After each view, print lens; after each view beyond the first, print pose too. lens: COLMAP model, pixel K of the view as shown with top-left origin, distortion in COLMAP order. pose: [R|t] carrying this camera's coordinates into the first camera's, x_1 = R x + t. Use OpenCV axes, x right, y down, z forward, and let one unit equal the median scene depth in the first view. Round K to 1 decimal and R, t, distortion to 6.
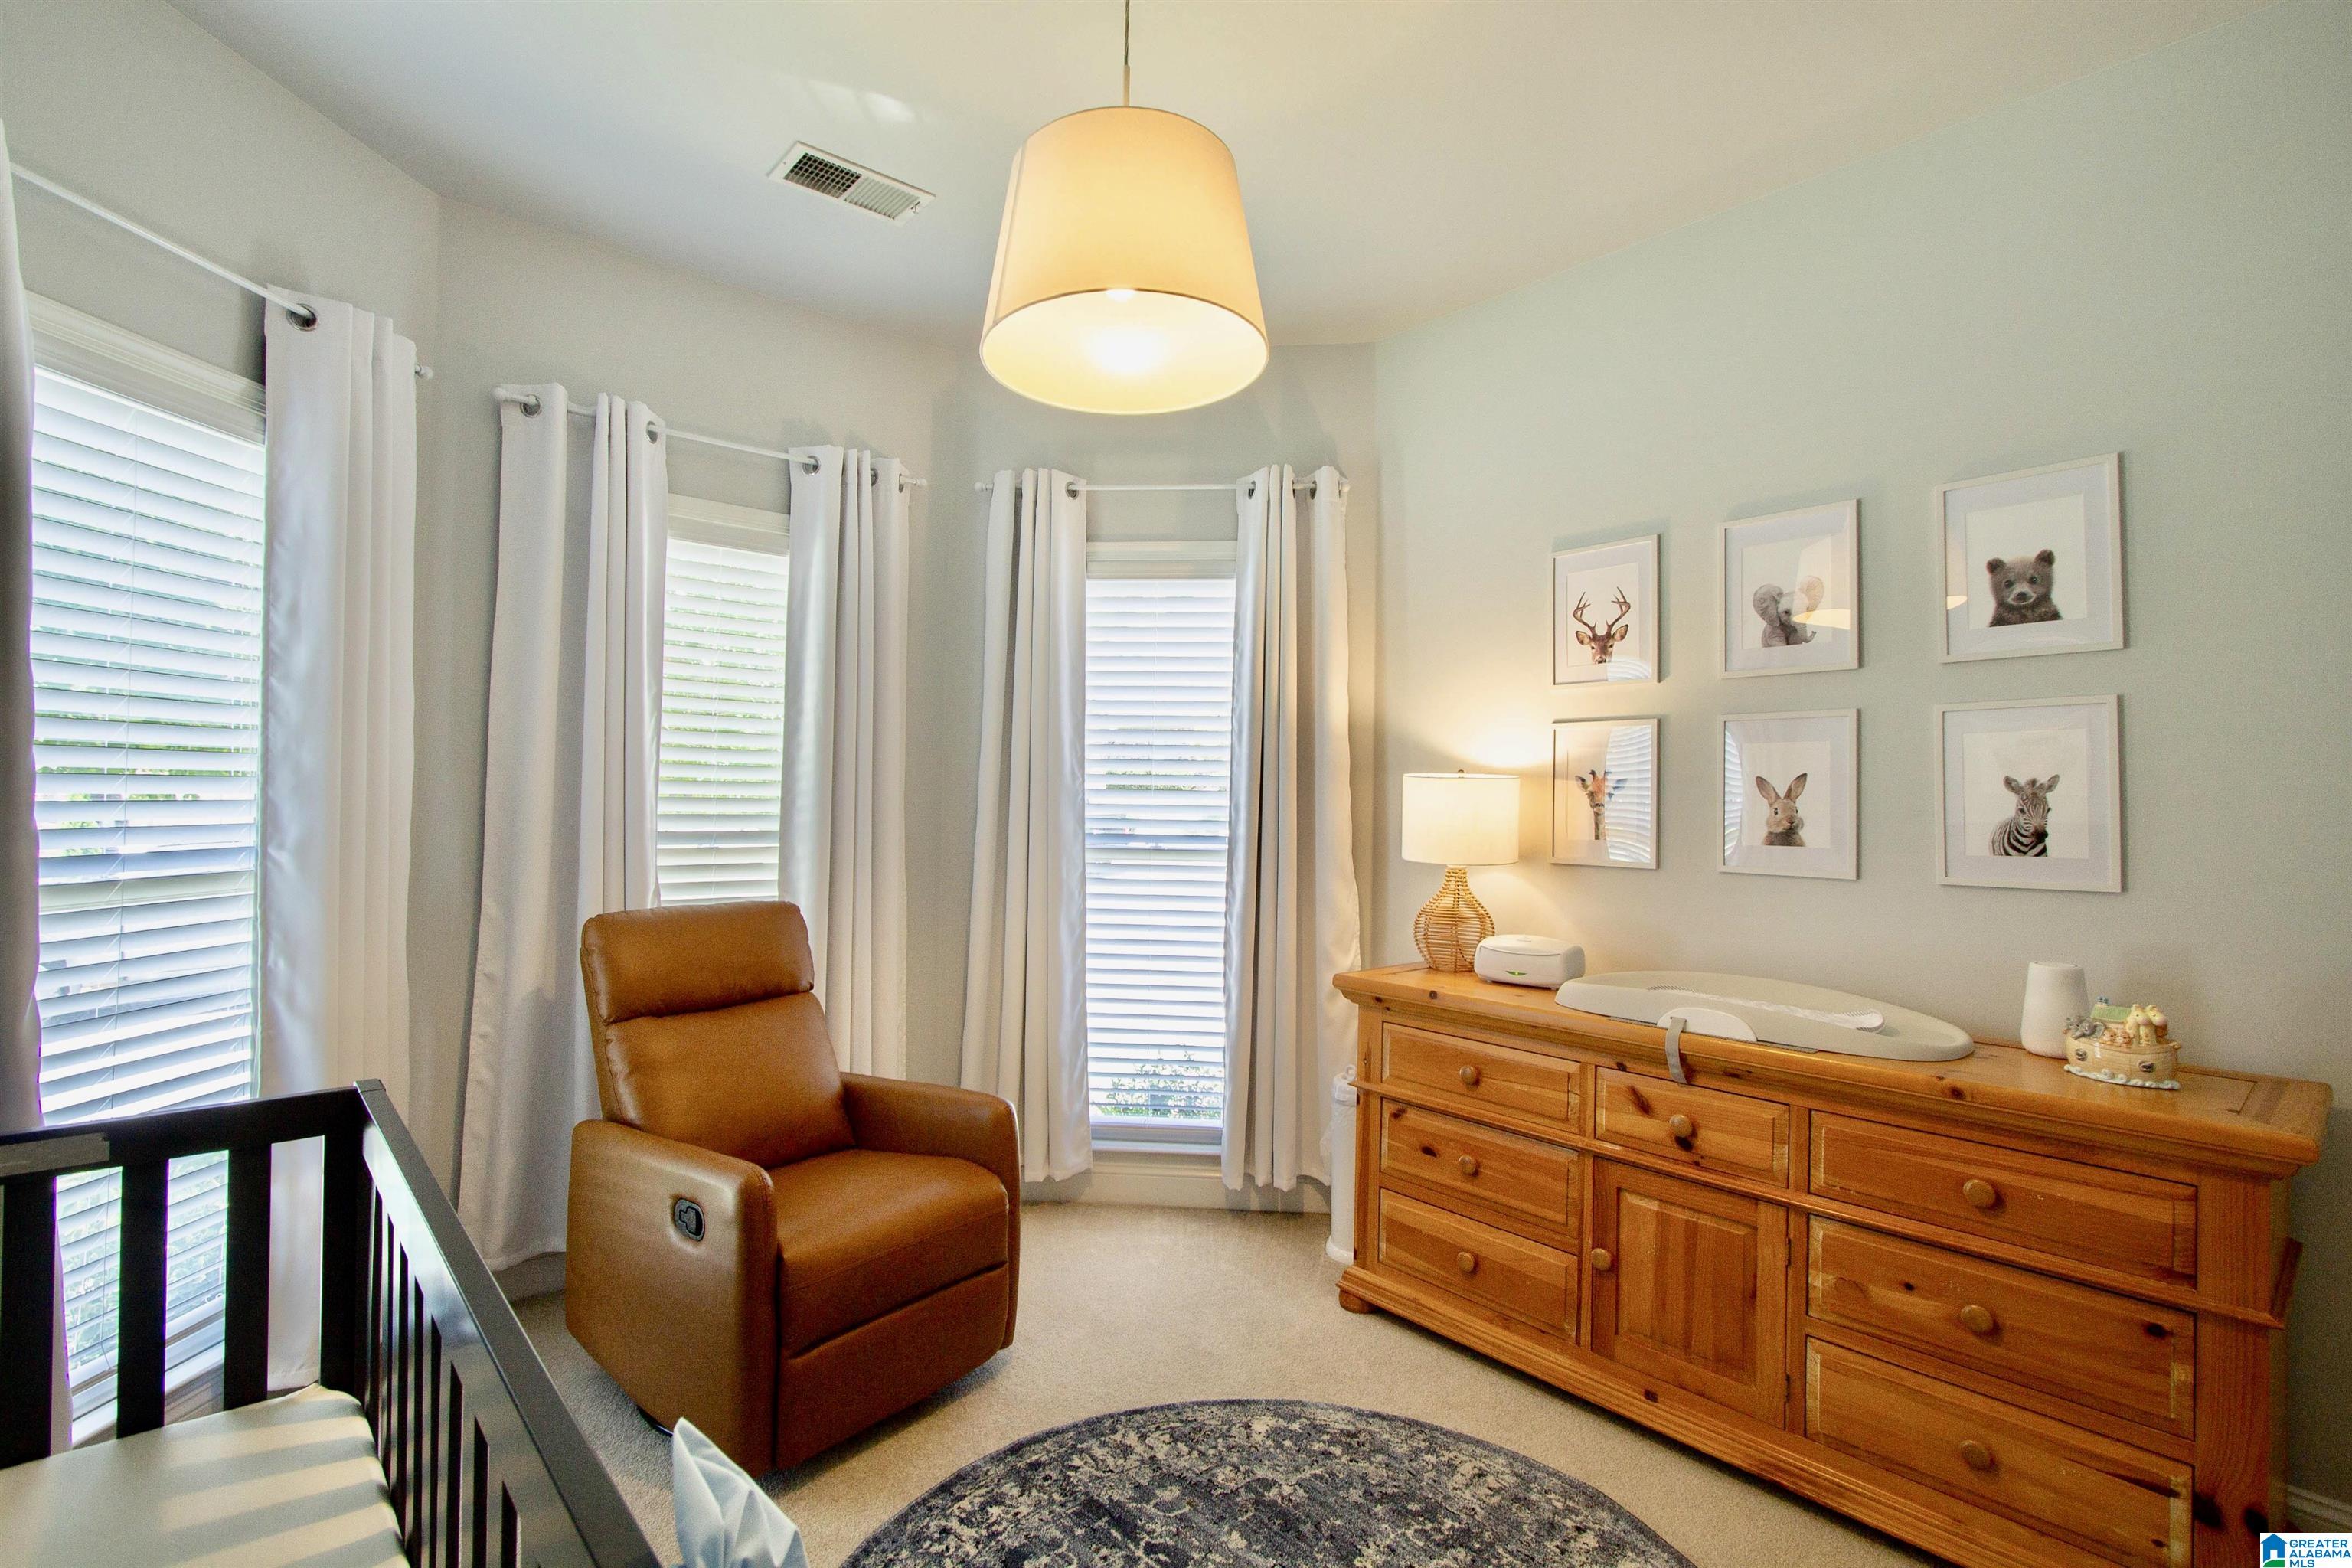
lens RADIAL K [[1108.1, 0, 1166.5], [0, 1108.1, 779.1], [0, 0, 1]] dist [-0.018736, 0.001959]
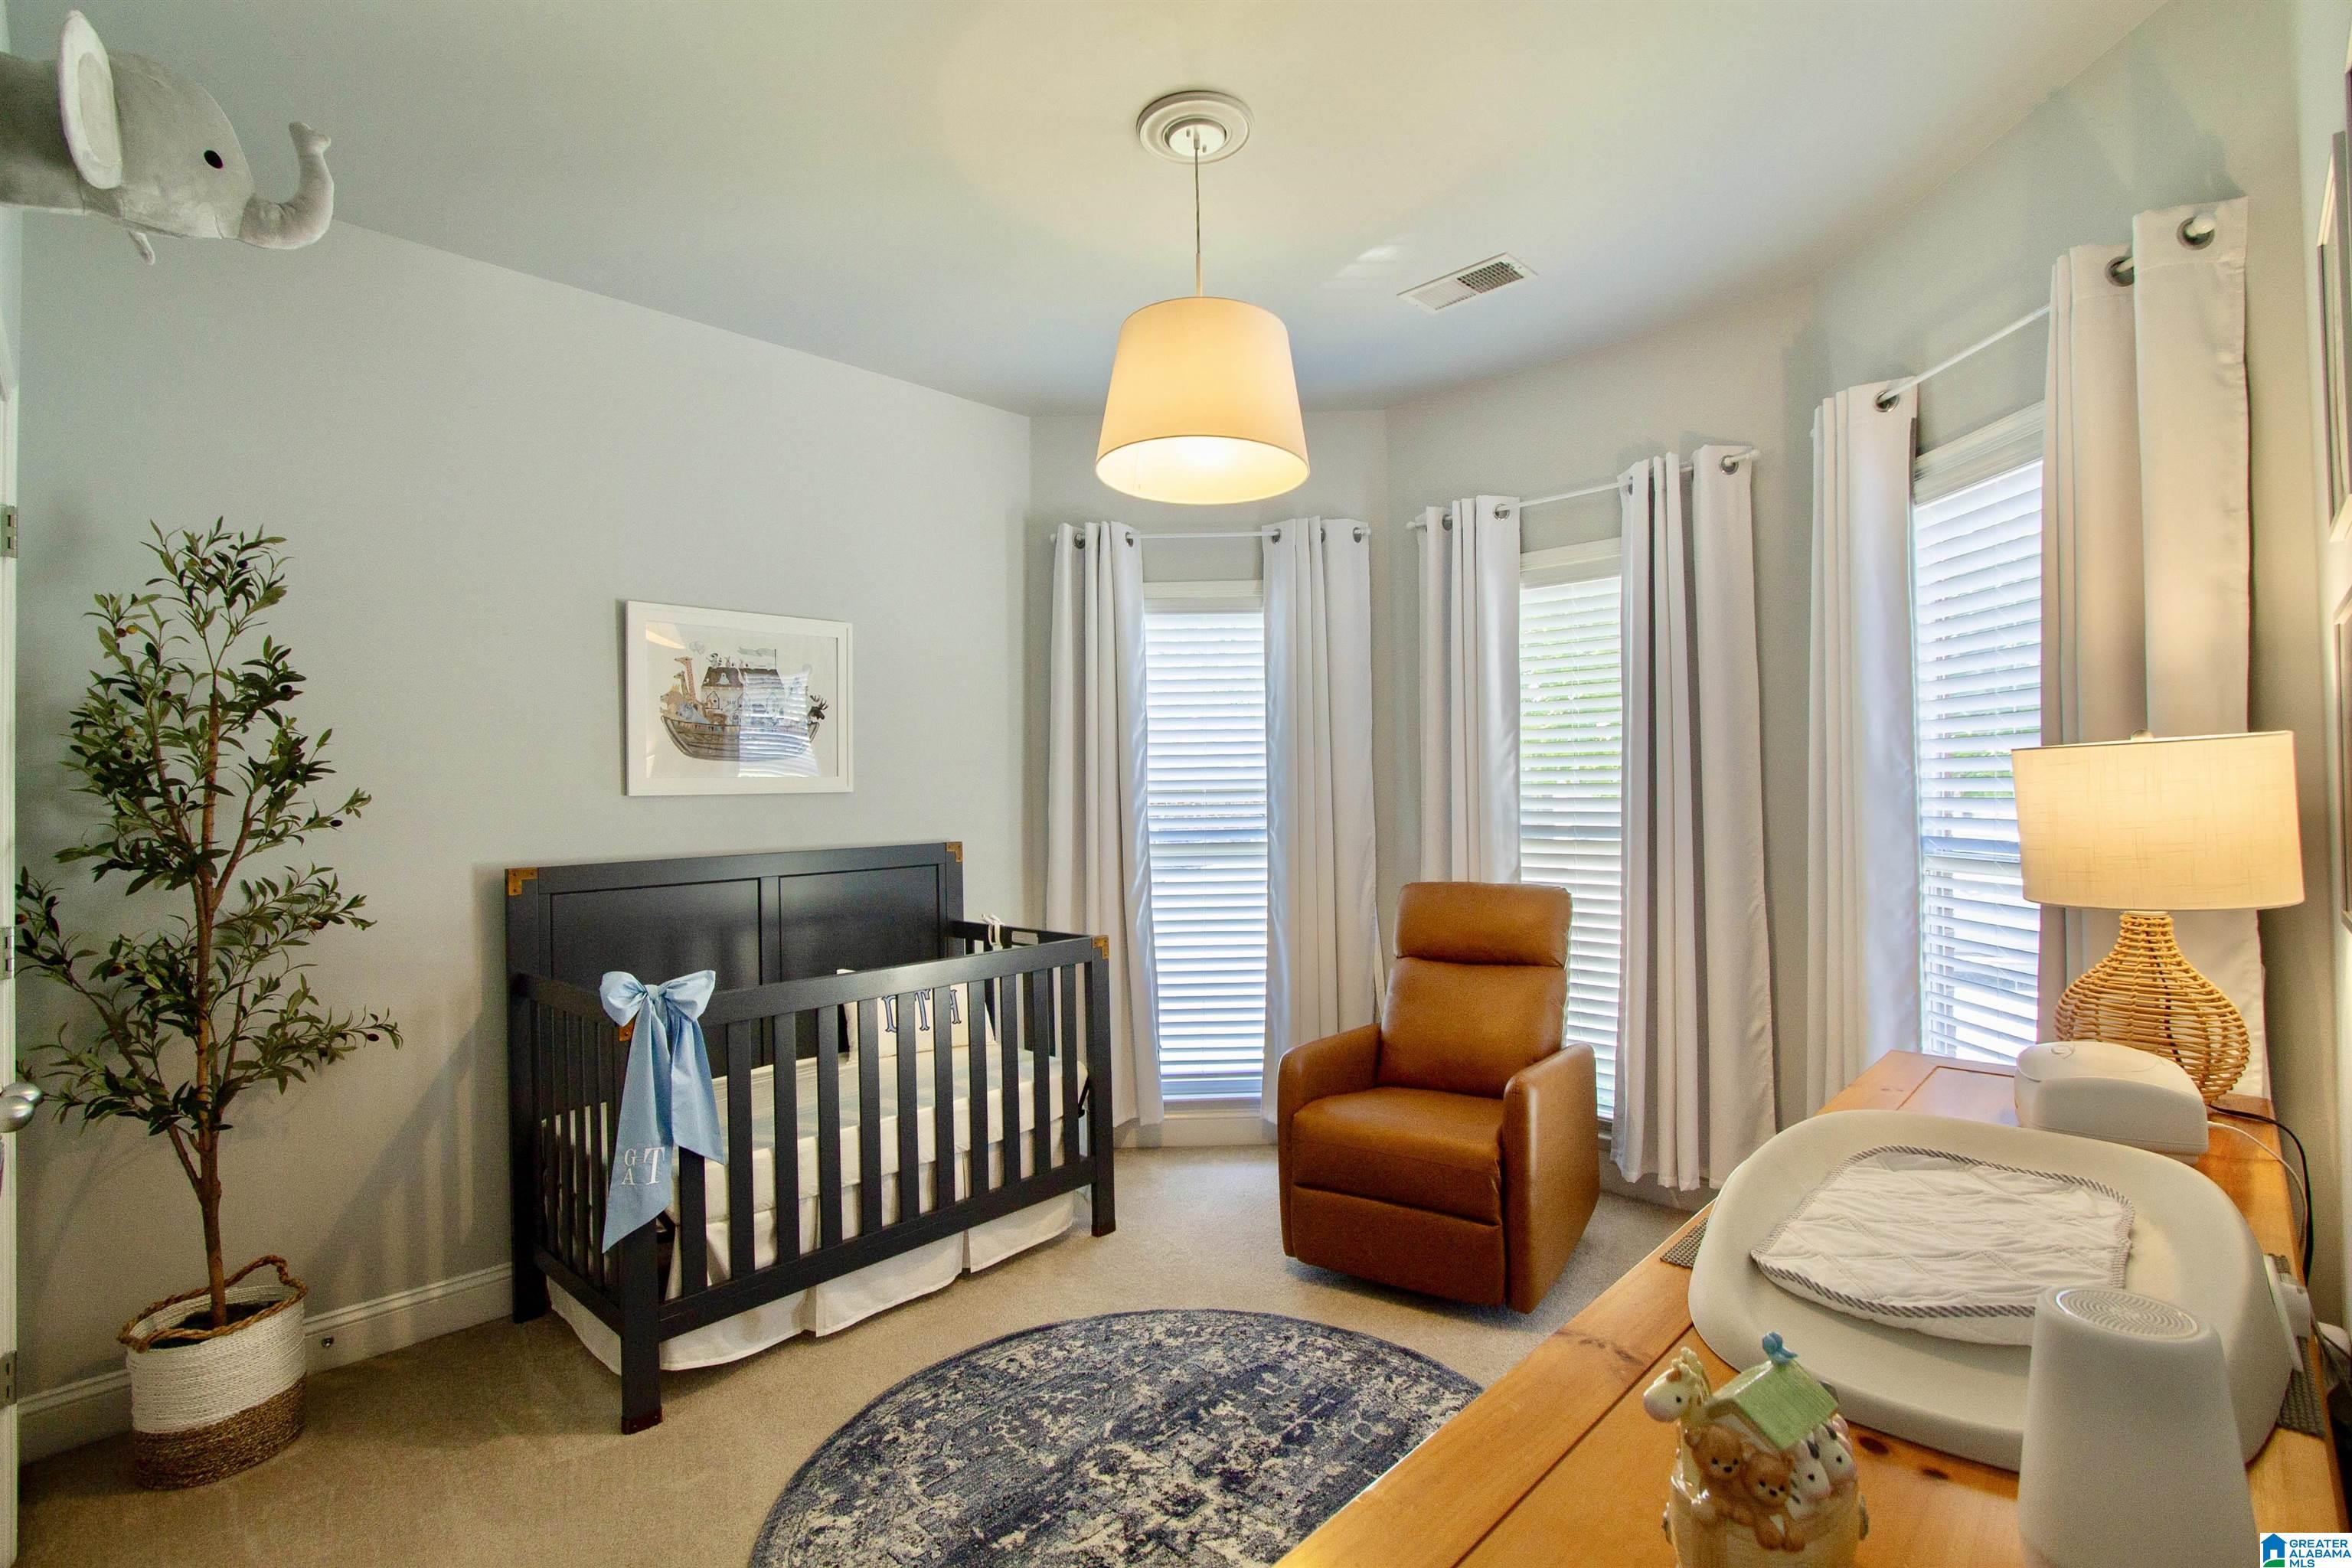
lens RADIAL K [[1108.1, 0, 1174.4], [0, 1108.1, 784.1], [0, 0, 1]] dist [-0.018736, 0.001959]
pose [[0.085639, -0.018456, -0.996155, 1.026156], [0.034994, 0.999267, -0.015505, 0.009305], [0.995711, -0.033532, 0.086222, 0.670070]]
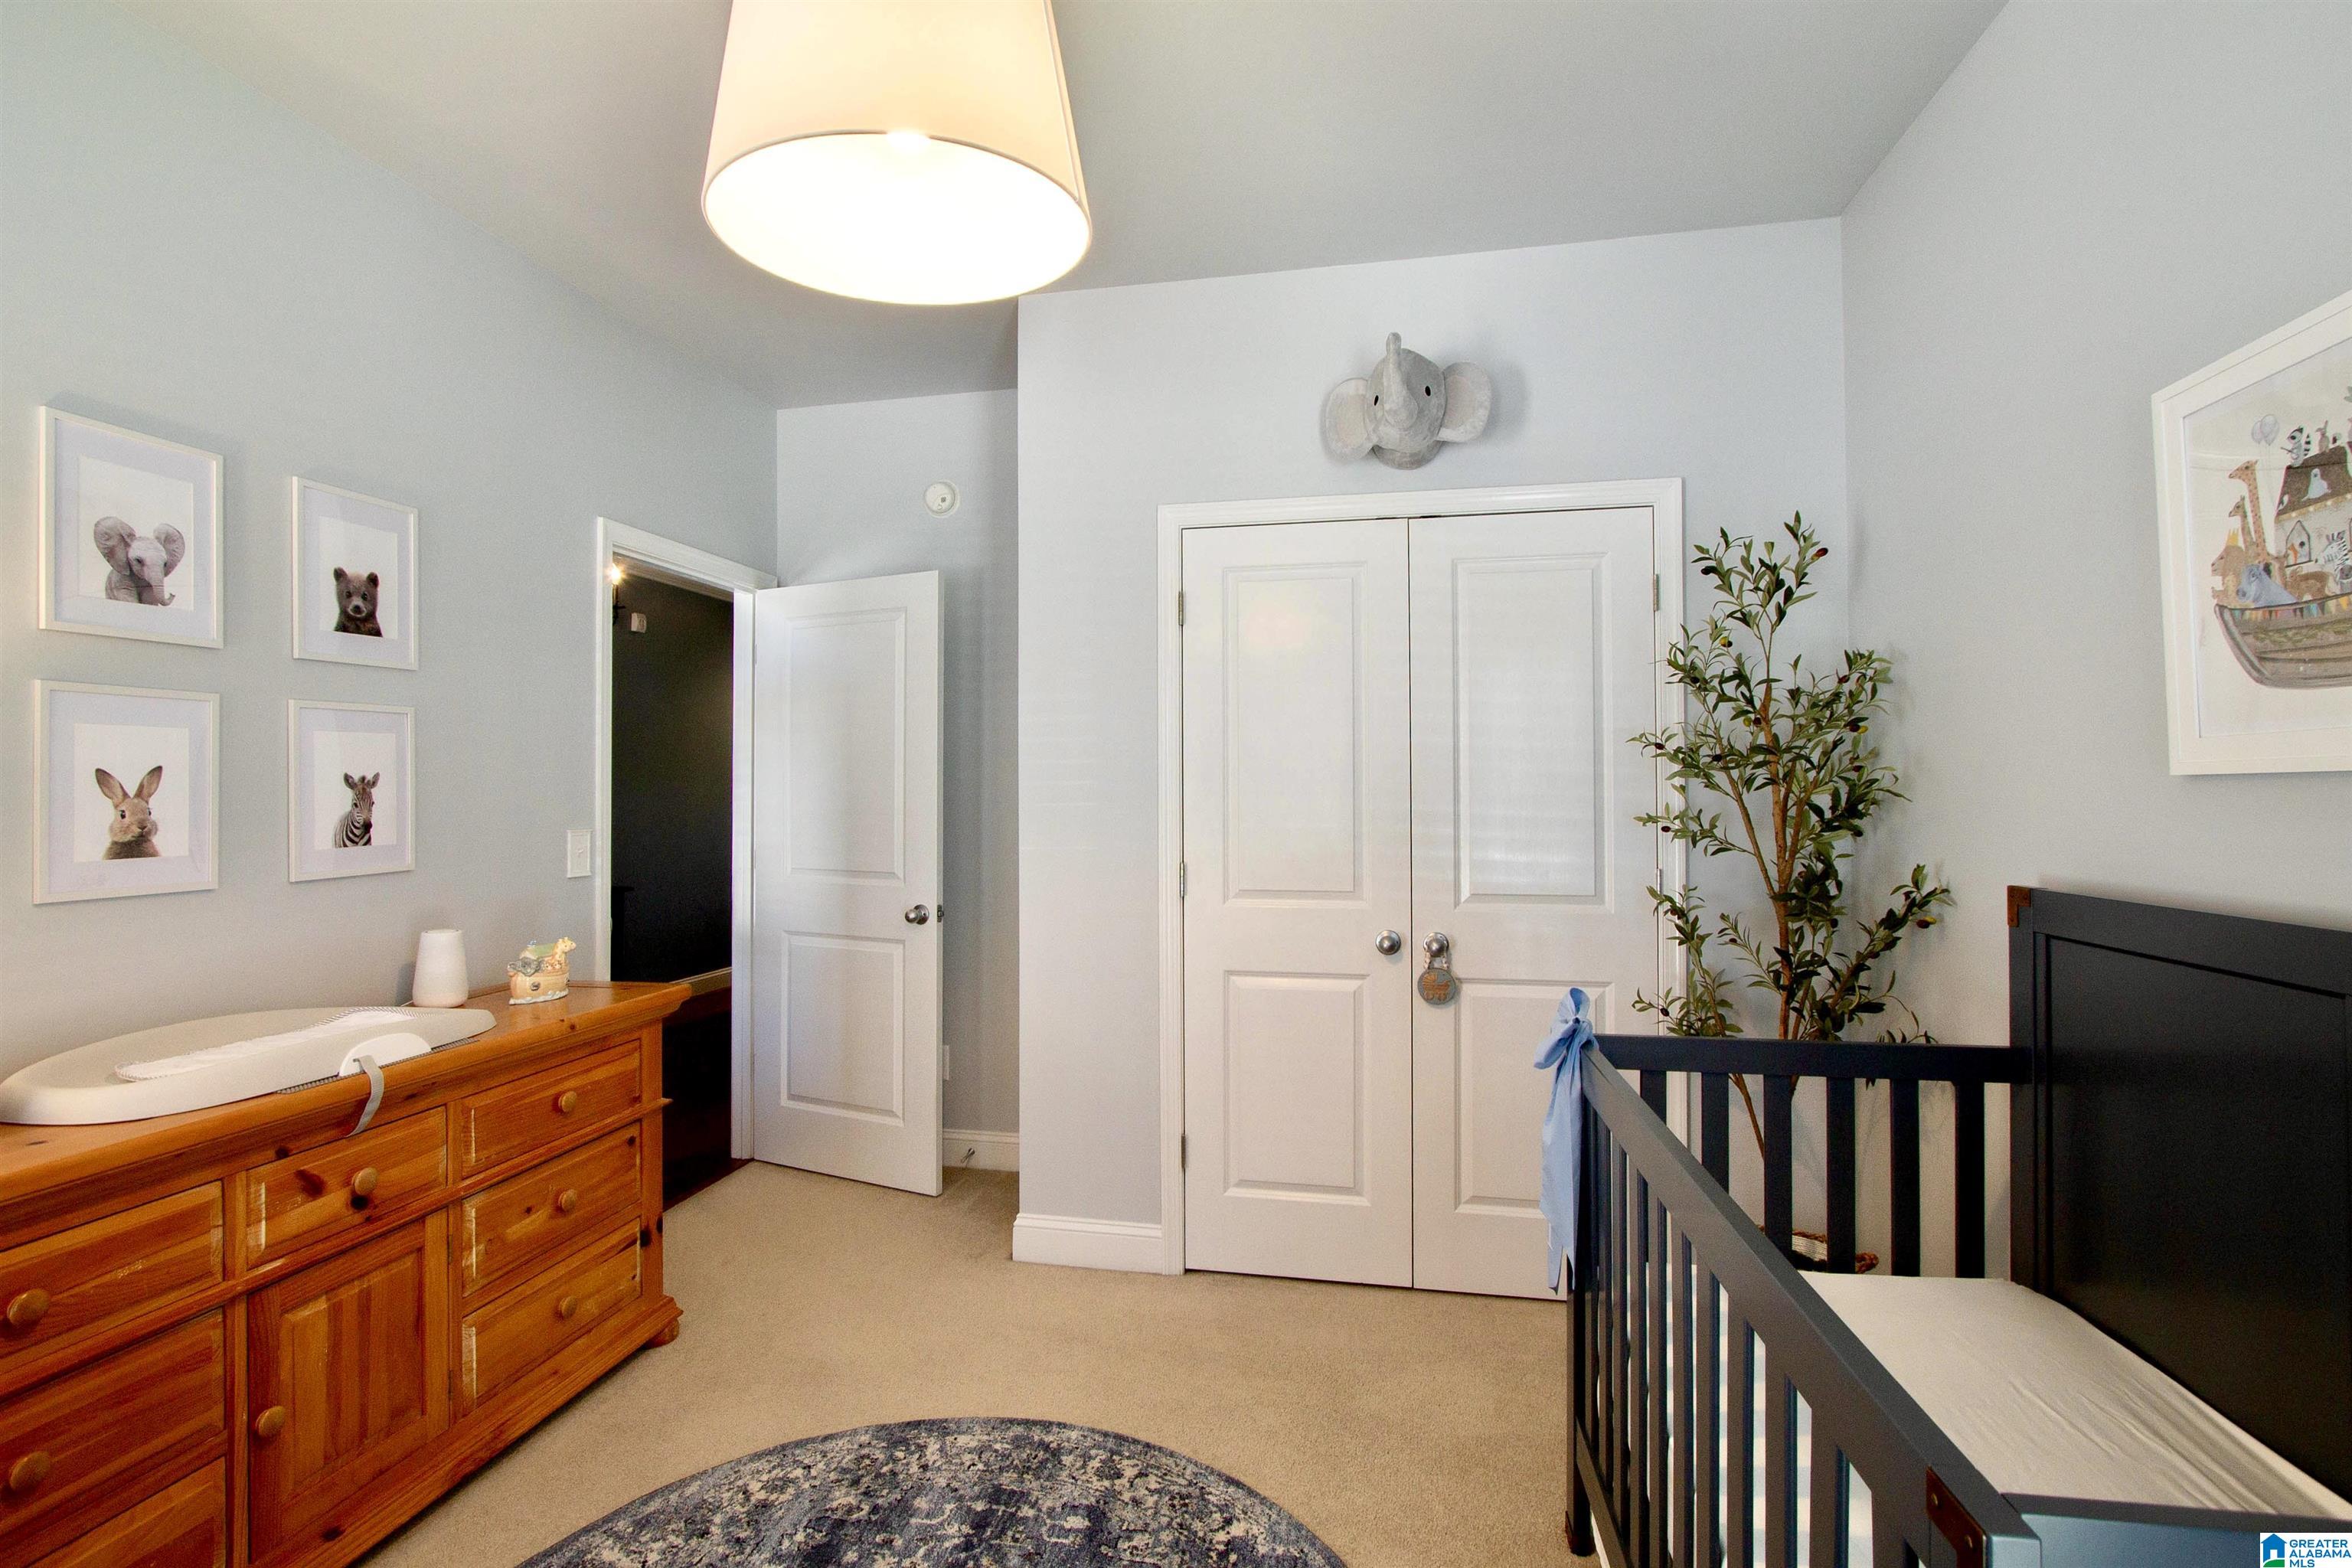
lens RADIAL K [[1108.1, 0, 1184.8], [0, 1108.1, 779.1], [0, 0, 1]] dist [-0.018736, 0.001959]
pose [[-0.626871, -0.005181, 0.779106, -0.592709], [-0.016671, 0.999838, -0.006764, -0.003369], [-0.778945, -0.017228, -0.626855, 1.040938]]
